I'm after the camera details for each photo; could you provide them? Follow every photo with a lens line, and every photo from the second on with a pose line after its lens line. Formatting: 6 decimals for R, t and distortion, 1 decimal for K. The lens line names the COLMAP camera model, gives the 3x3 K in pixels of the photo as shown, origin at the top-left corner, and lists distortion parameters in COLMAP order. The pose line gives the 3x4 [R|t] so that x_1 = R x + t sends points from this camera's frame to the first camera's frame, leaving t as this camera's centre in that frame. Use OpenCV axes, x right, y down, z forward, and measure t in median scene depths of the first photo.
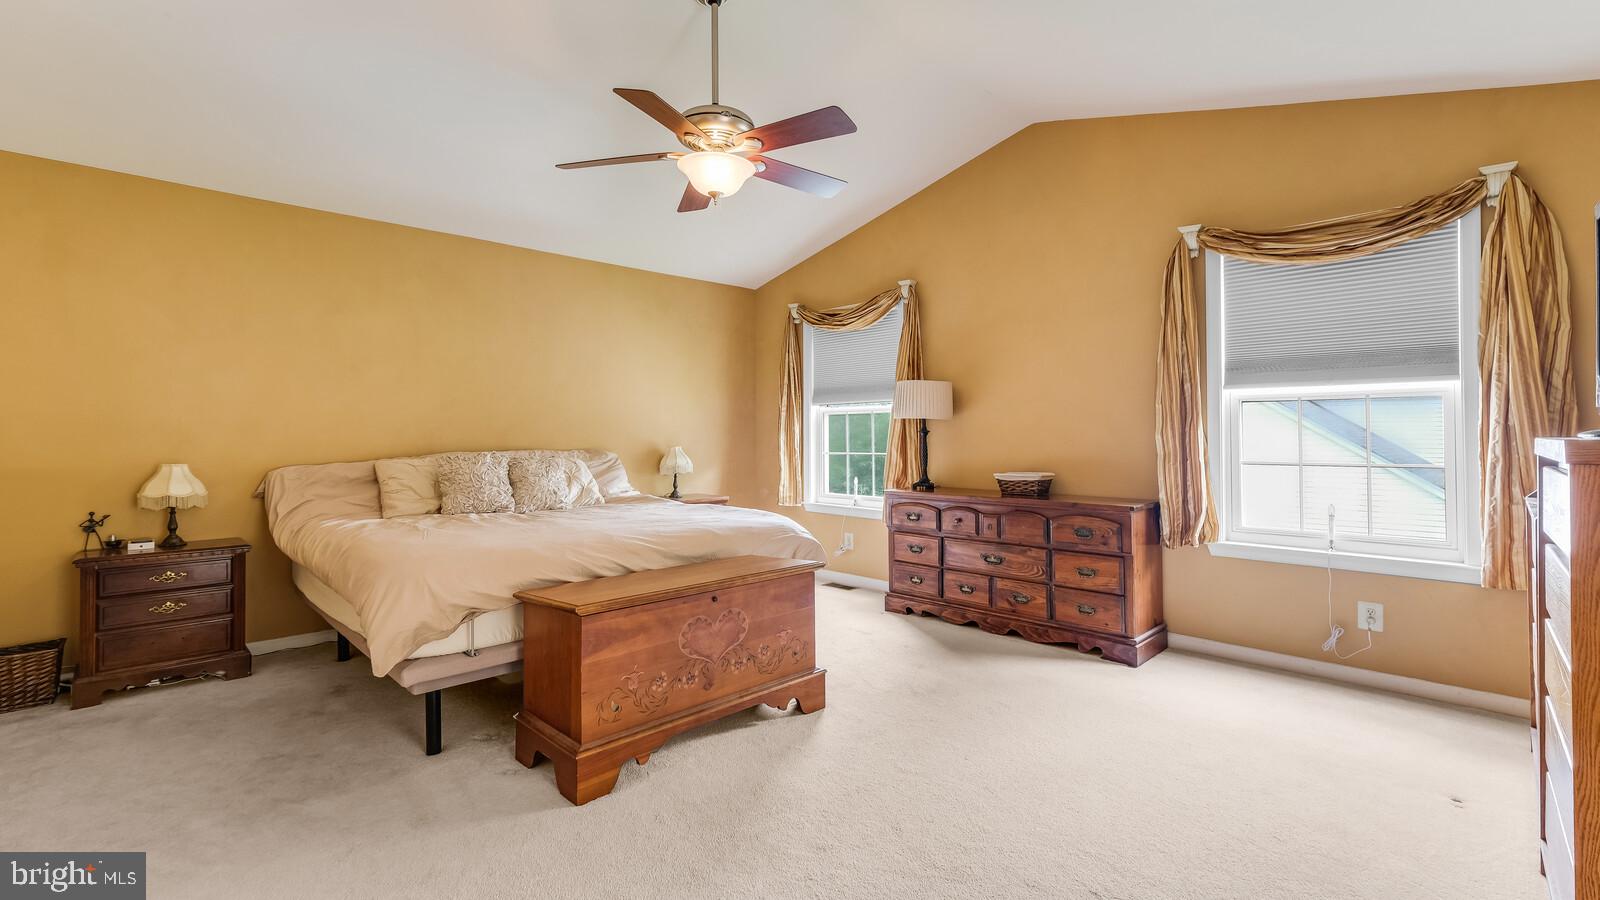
lens RADIAL K [[716.3, 0, 796.9], [0, 716.3, 422.8], [0, 0, 1]] dist [-0.001381, 0.000020]
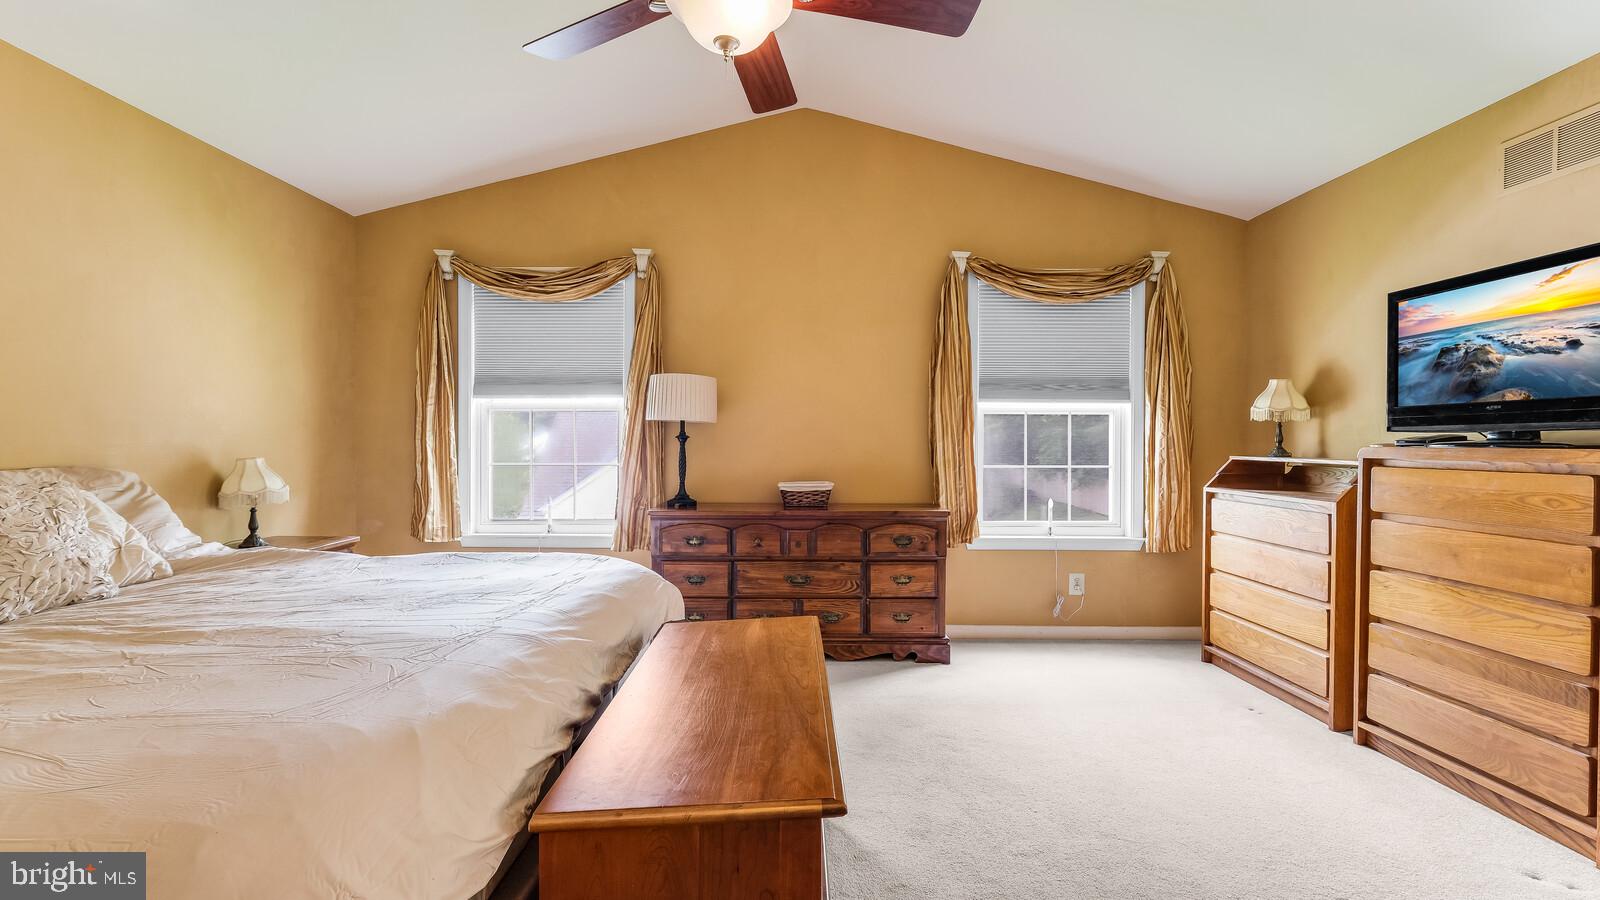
lens RADIAL K [[710.8, 0, 805.1], [0, 710.8, 446.8], [0, 0, 1]] dist [0.000564, 0.000258]
pose [[0.691211, -0.000003, 0.722653, -0.380889], [-0.018316, 0.999679, 0.017523, 0.007873], [-0.722421, -0.025348, 0.690989, 0.394460]]
